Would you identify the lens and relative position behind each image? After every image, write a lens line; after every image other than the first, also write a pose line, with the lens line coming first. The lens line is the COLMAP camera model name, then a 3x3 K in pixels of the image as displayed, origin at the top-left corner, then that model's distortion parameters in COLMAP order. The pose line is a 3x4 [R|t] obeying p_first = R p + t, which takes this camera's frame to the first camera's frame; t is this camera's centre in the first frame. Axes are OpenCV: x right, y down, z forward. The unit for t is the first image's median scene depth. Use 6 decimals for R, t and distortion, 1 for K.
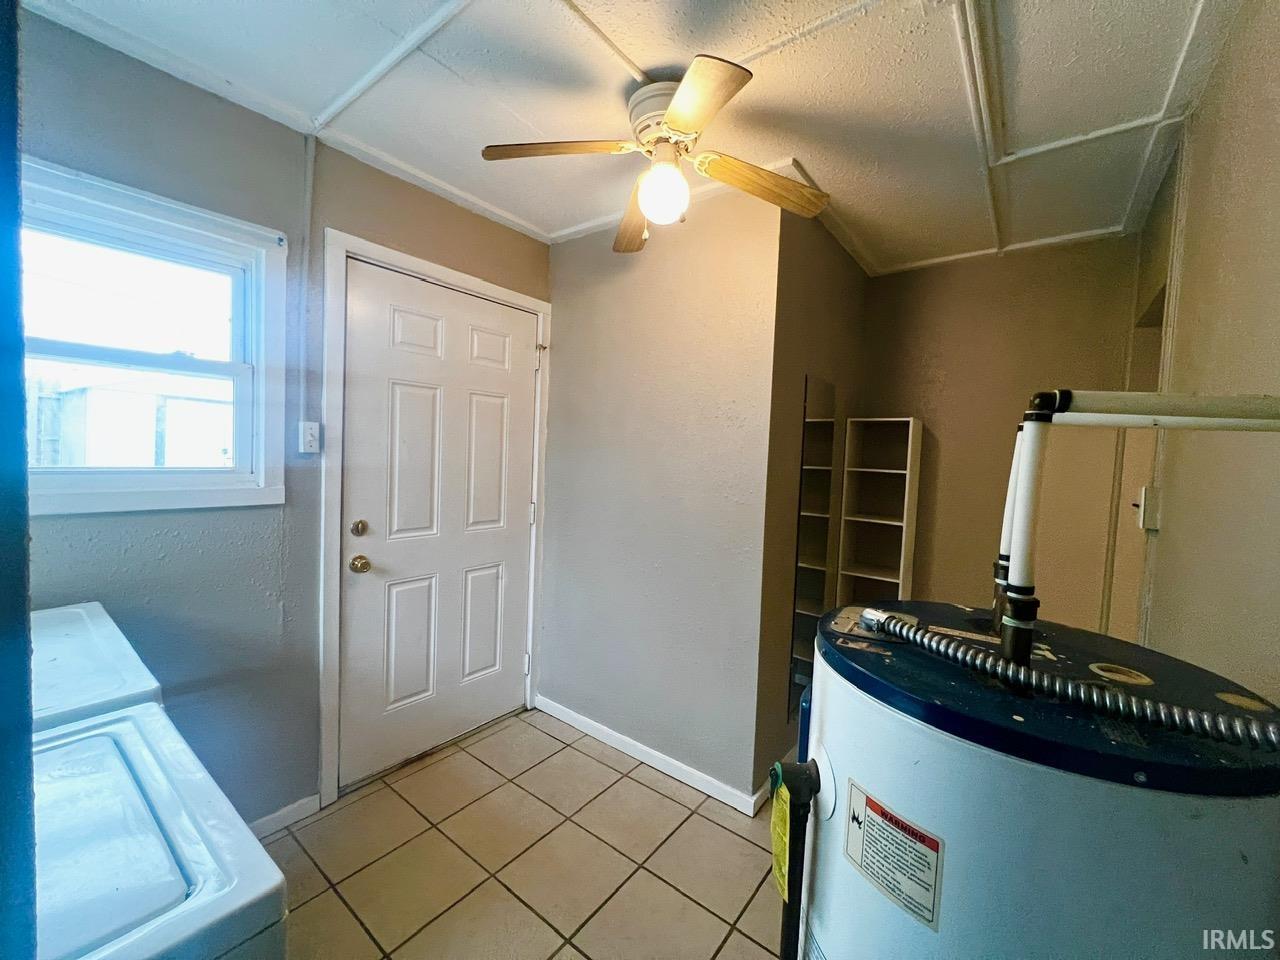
lens RADIAL K [[510.6, 0, 636.1], [0, 510.6, 474.7], [0, 0, 1]] dist [-0.000351, -0.000224]
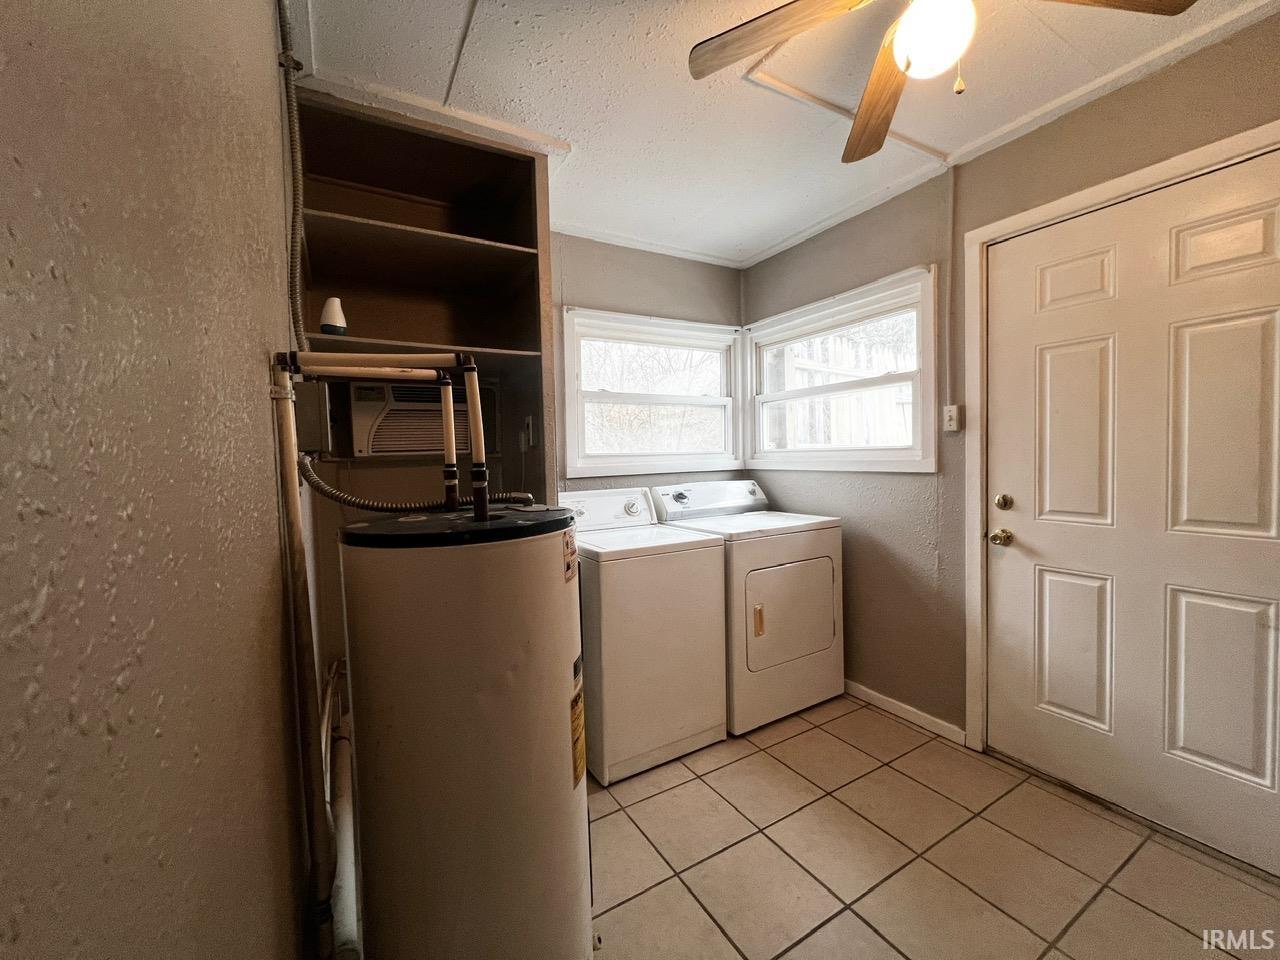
lens RADIAL K [[510.6, 0, 636.1], [0, 510.6, 474.7], [0, 0, 1]] dist [-0.000351, -0.000224]
pose [[-0.371884, 0.003880, -0.928271, 0.662199], [-0.032019, 0.999343, 0.017004, 0.055212], [0.927727, 0.036046, -0.371516, 0.682466]]
